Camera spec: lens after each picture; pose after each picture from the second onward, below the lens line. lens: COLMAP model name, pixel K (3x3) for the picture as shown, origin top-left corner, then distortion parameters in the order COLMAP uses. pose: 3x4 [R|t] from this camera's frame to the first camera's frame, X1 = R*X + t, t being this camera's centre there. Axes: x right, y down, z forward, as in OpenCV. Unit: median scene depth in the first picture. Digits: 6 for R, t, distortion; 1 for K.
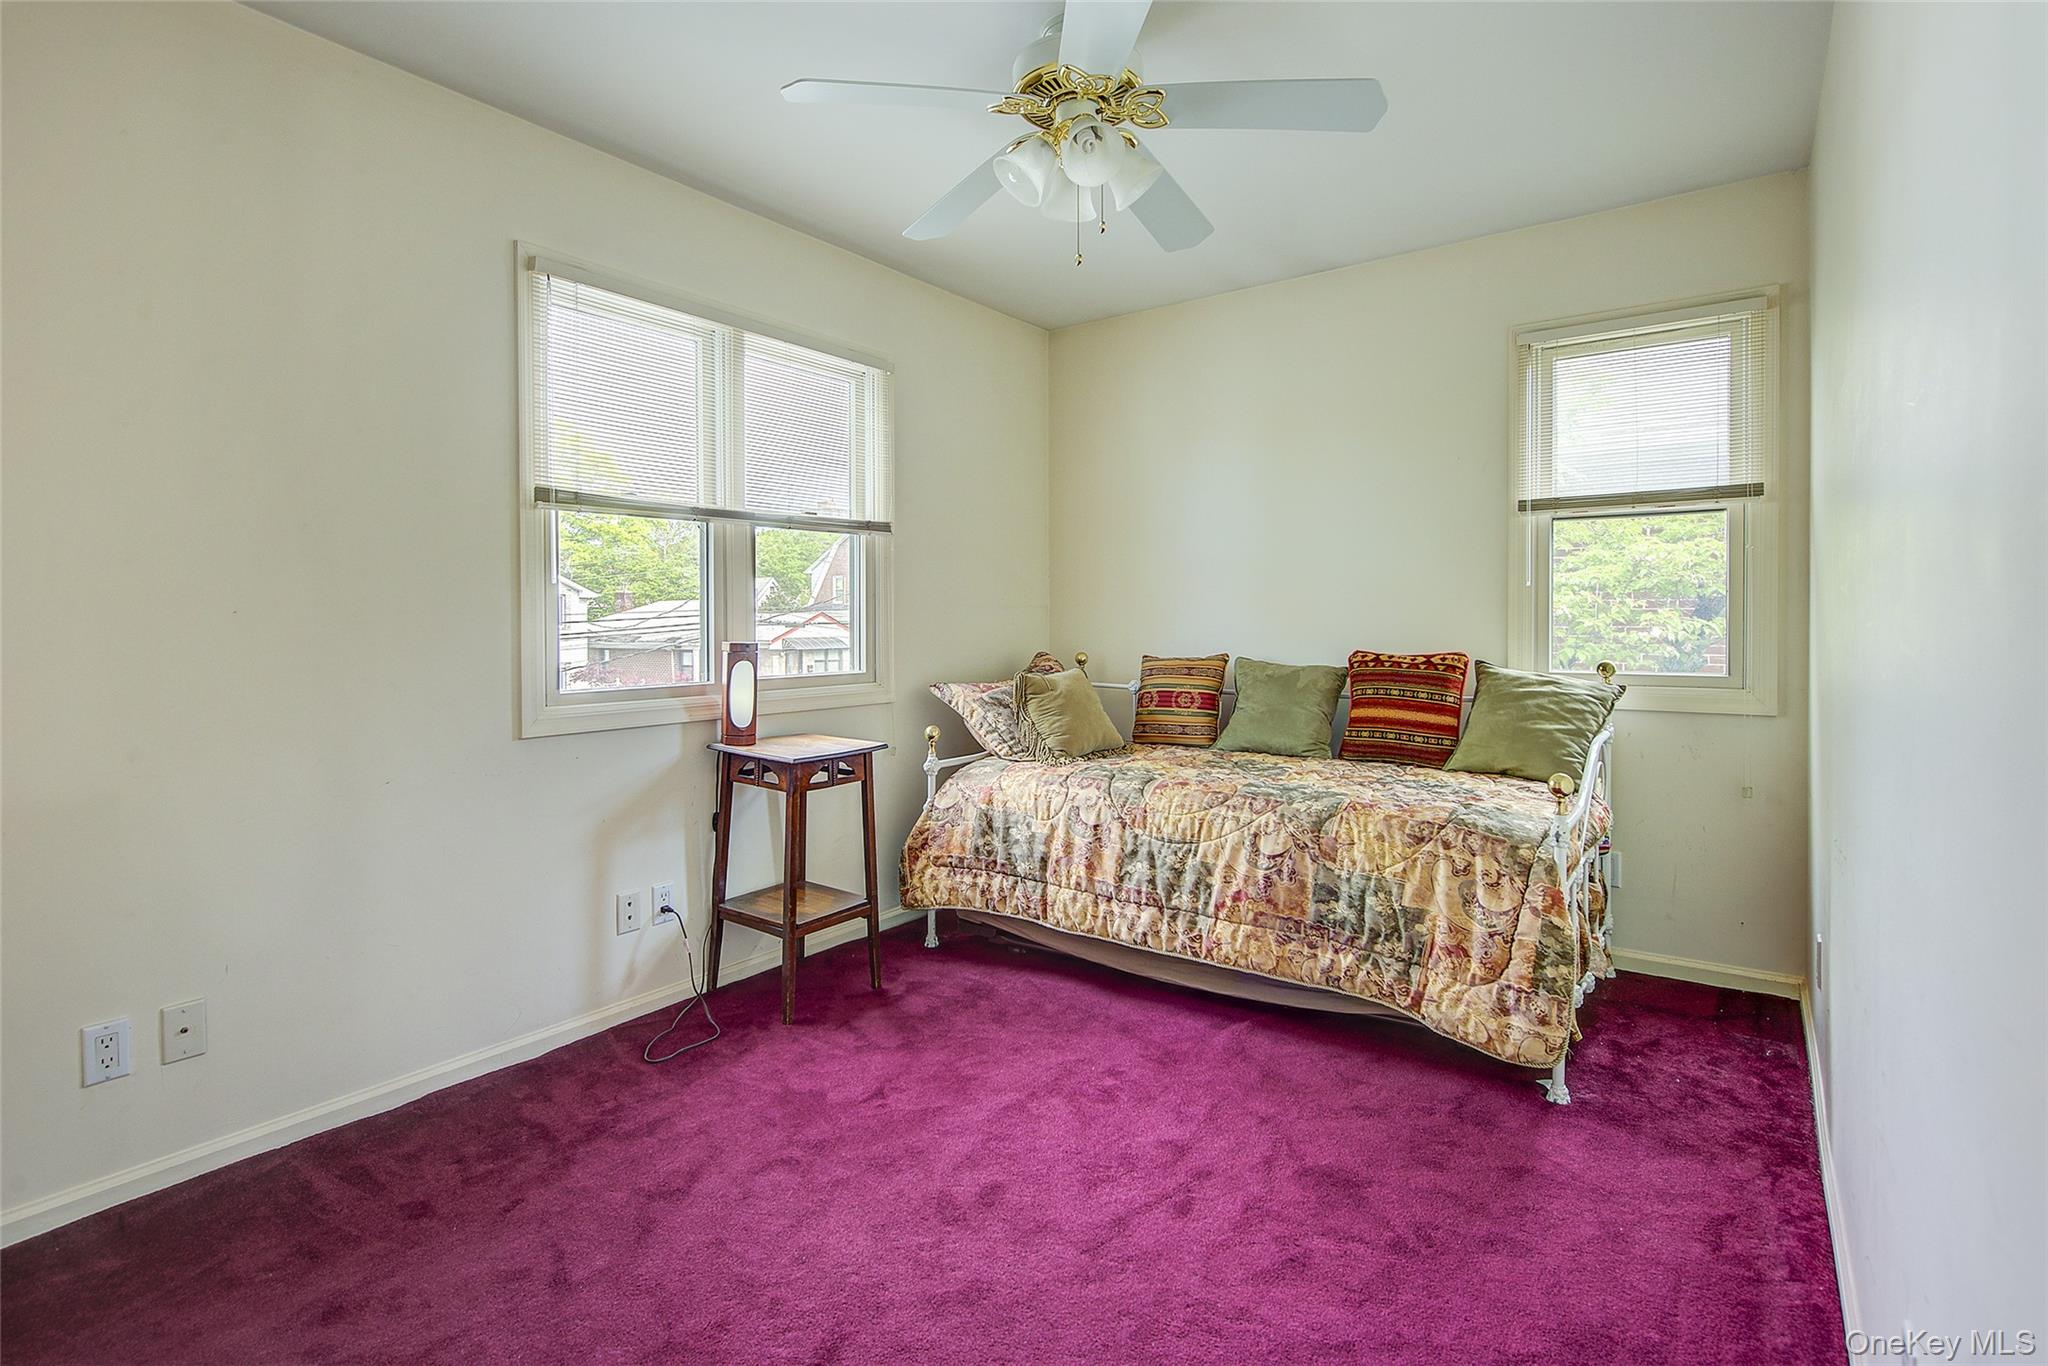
lens RADIAL K [[994.3, 0, 1017.5], [0, 994.3, 633.5], [0, 0, 1]] dist [0.028544, -0.015850]
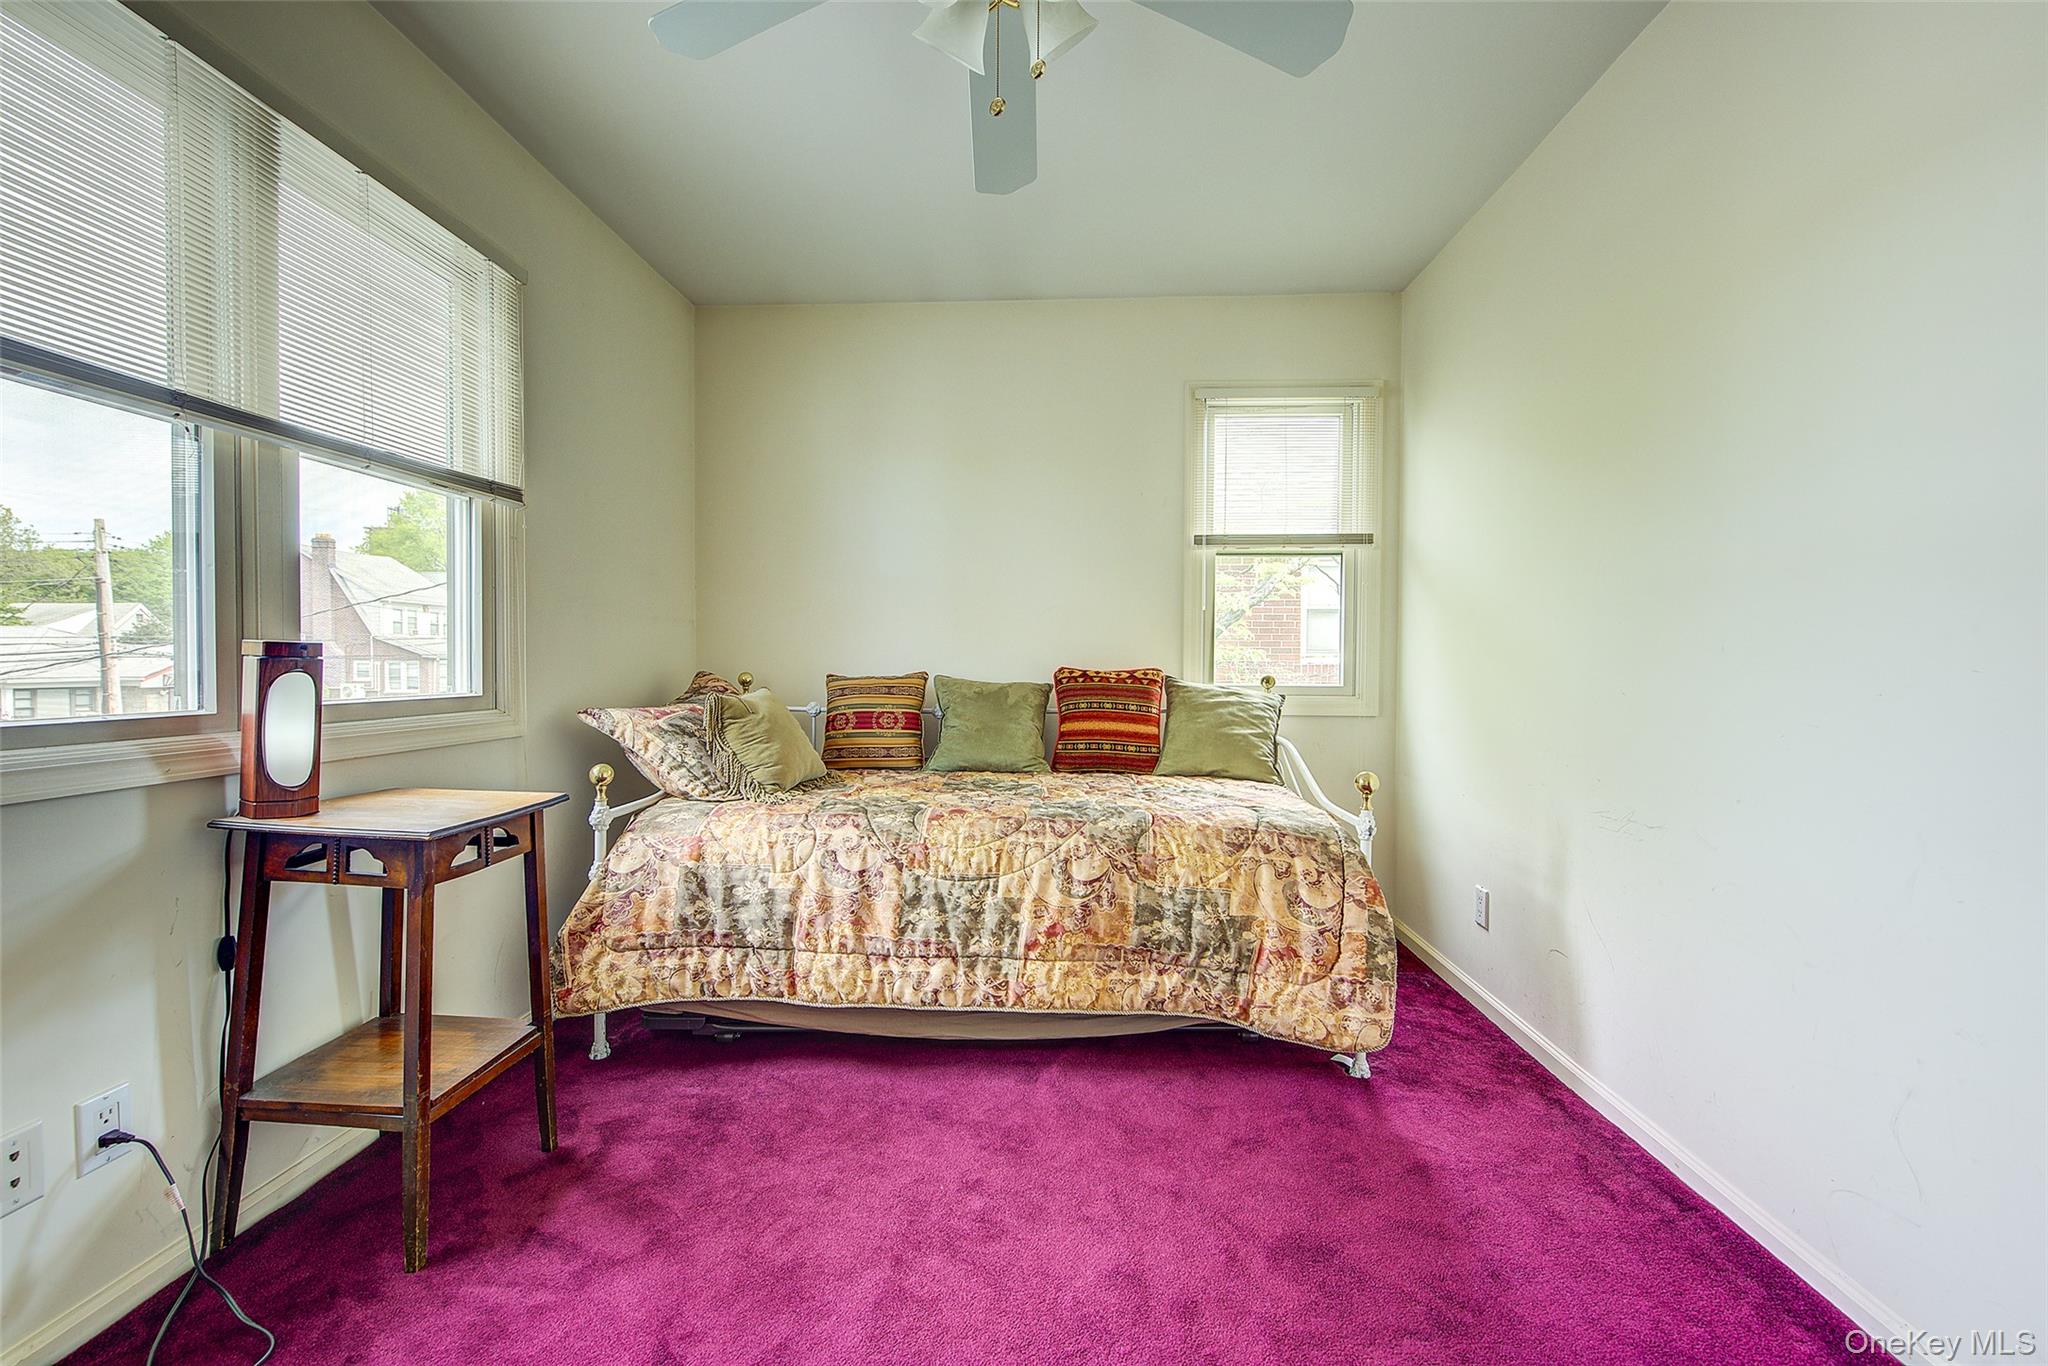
lens RADIAL K [[804.8, 0, 1024.0], [0, 804.8, 683.0], [0, 0, 1]] dist [0.012464, -0.005640]
pose [[0.830534, -0.003620, 0.556956, -0.195699], [-0.003165, 0.999932, 0.011220, 0.029428], [-0.556959, -0.011081, 0.830466, 0.391789]]
